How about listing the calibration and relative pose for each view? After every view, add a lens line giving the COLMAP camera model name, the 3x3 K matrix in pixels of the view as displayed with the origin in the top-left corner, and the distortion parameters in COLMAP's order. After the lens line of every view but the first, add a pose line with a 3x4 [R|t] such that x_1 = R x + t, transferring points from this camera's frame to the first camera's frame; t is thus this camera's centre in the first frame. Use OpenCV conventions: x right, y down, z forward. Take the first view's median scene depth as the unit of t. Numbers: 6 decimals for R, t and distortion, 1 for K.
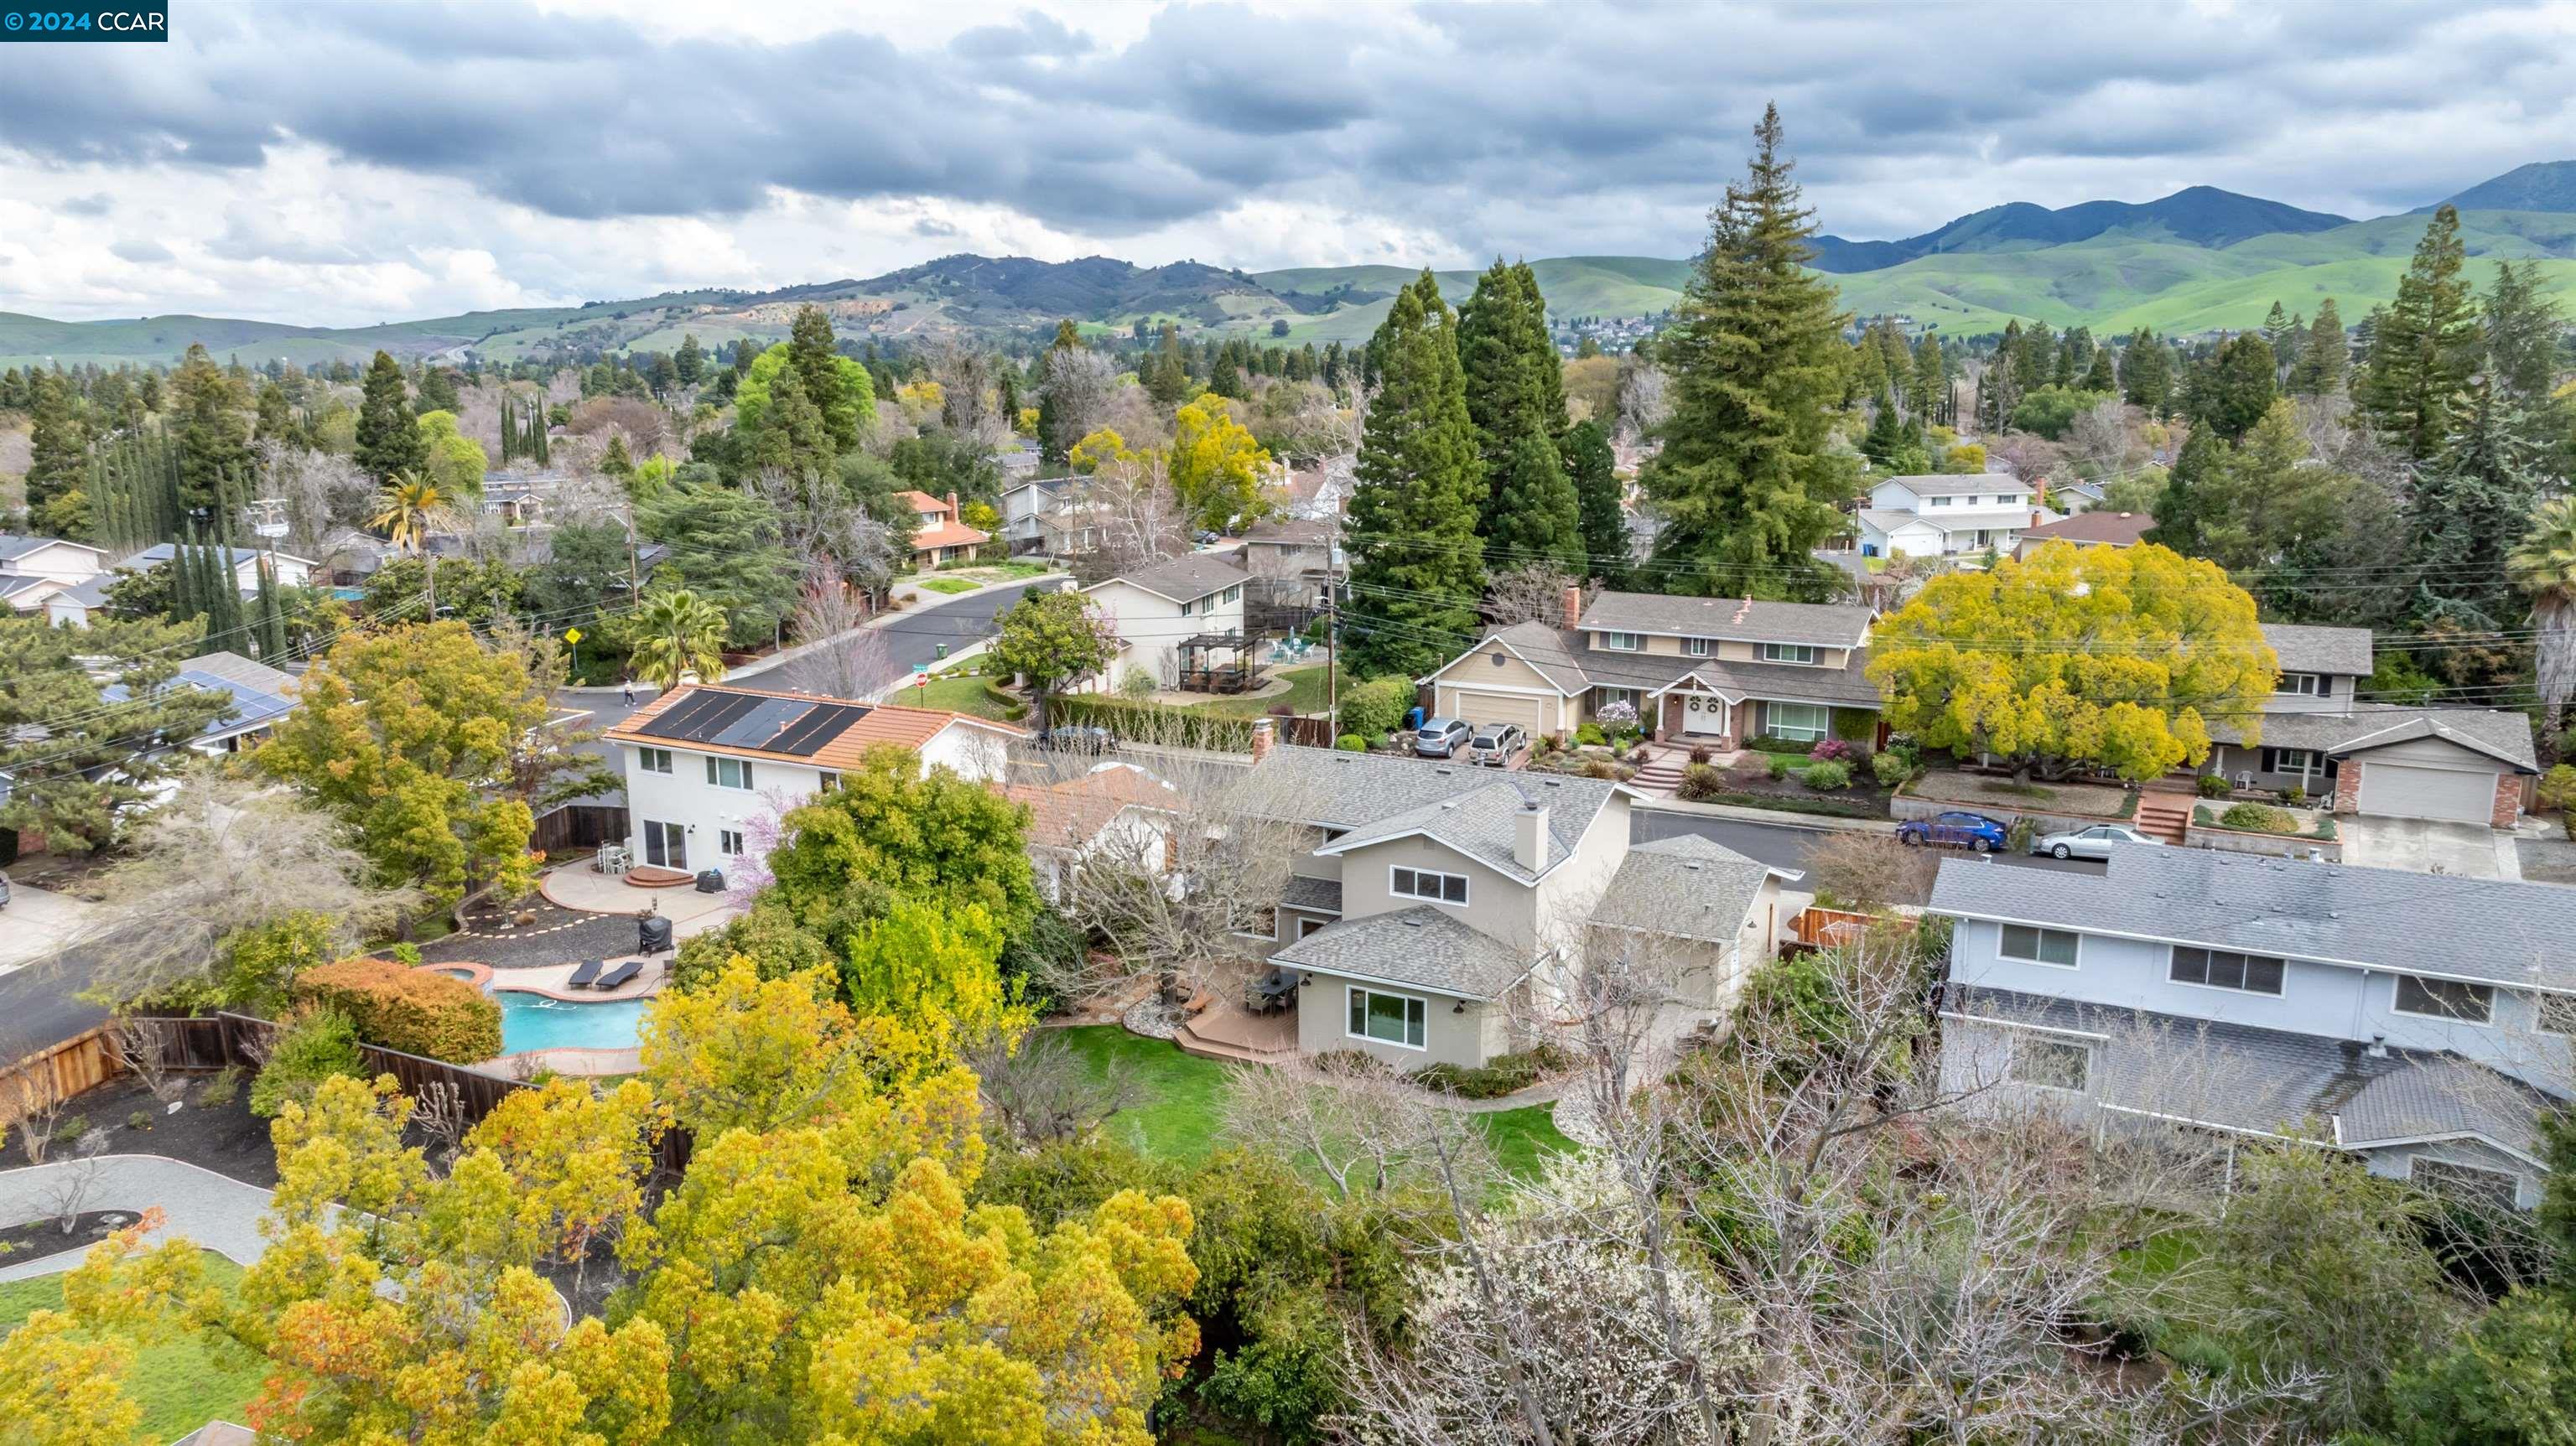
lens RADIAL K [[1811.2, 0, 1288.0], [0, 1811.2, 723.0], [0, 0, 1]] dist [-0.028654, 0.050419]
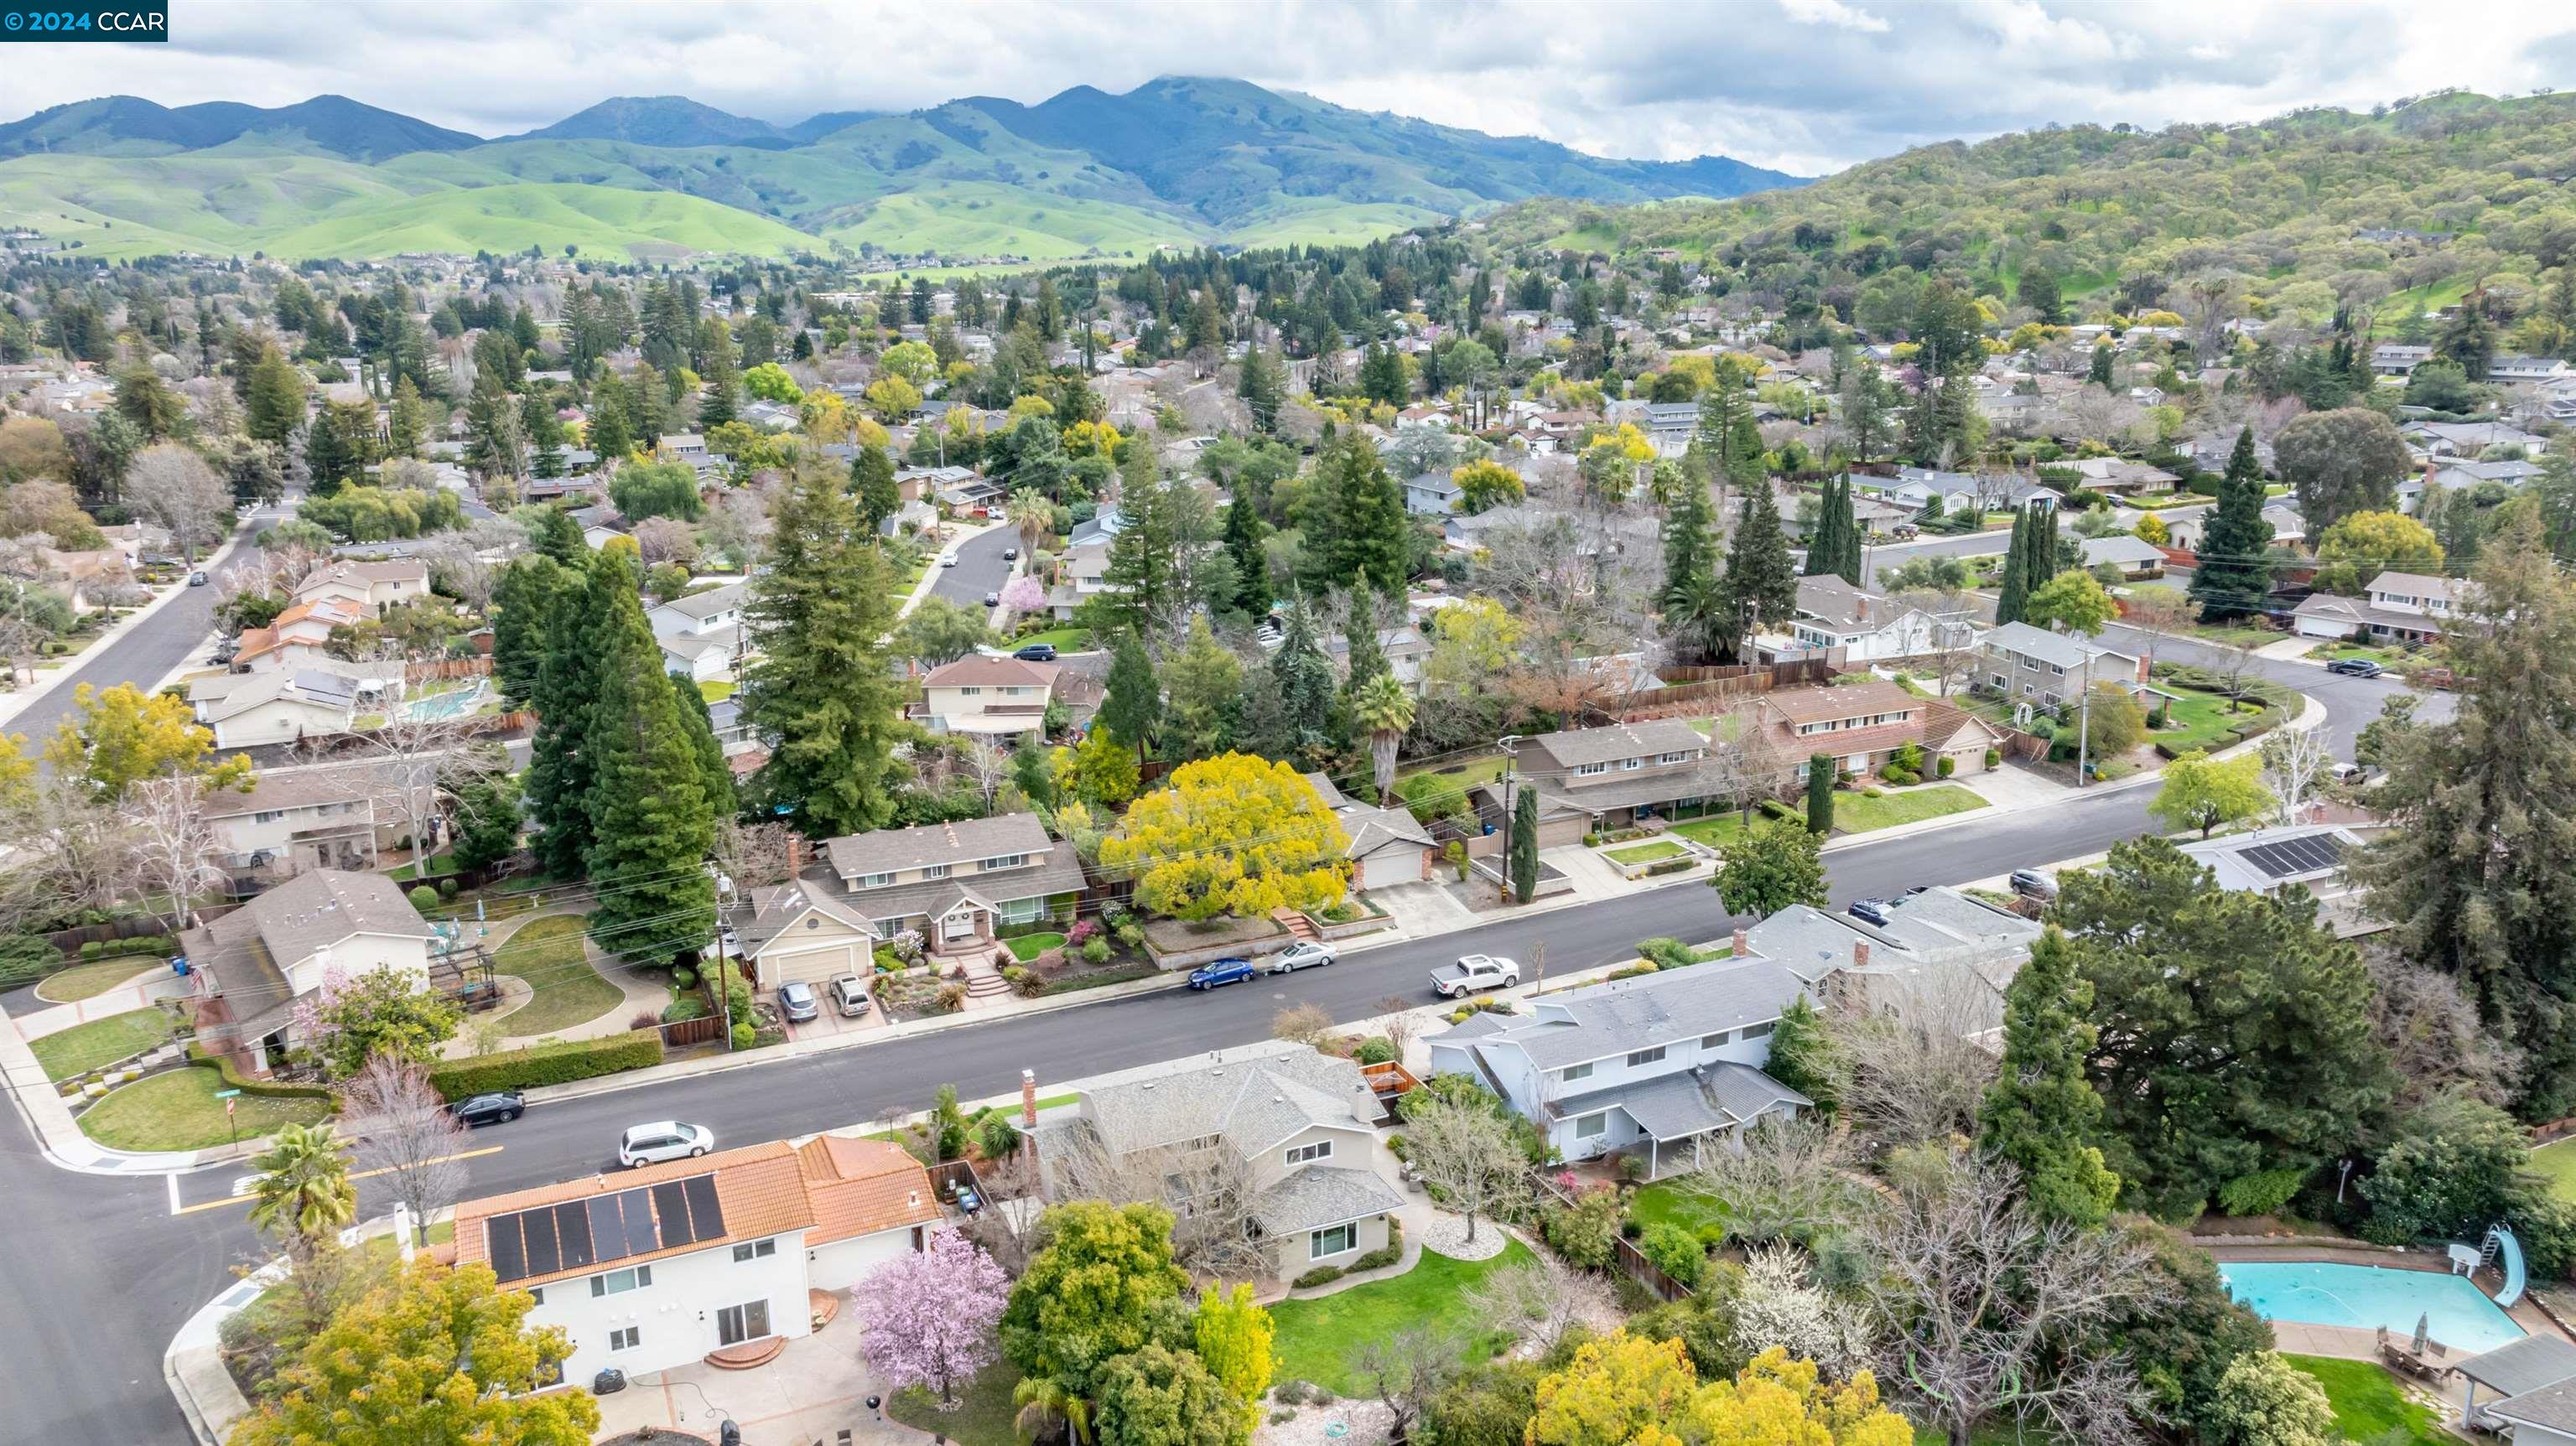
lens RADIAL K [[1811.2, 0, 1288.0], [0, 1811.2, 723.0], [0, 0, 1]] dist [-0.028654, 0.050419]
pose [[0.596119, -0.197473, 0.778233, -1.192663], [0.156663, 0.979260, 0.128480, -0.532838], [-0.787464, 0.045331, 0.614692, -0.014817]]
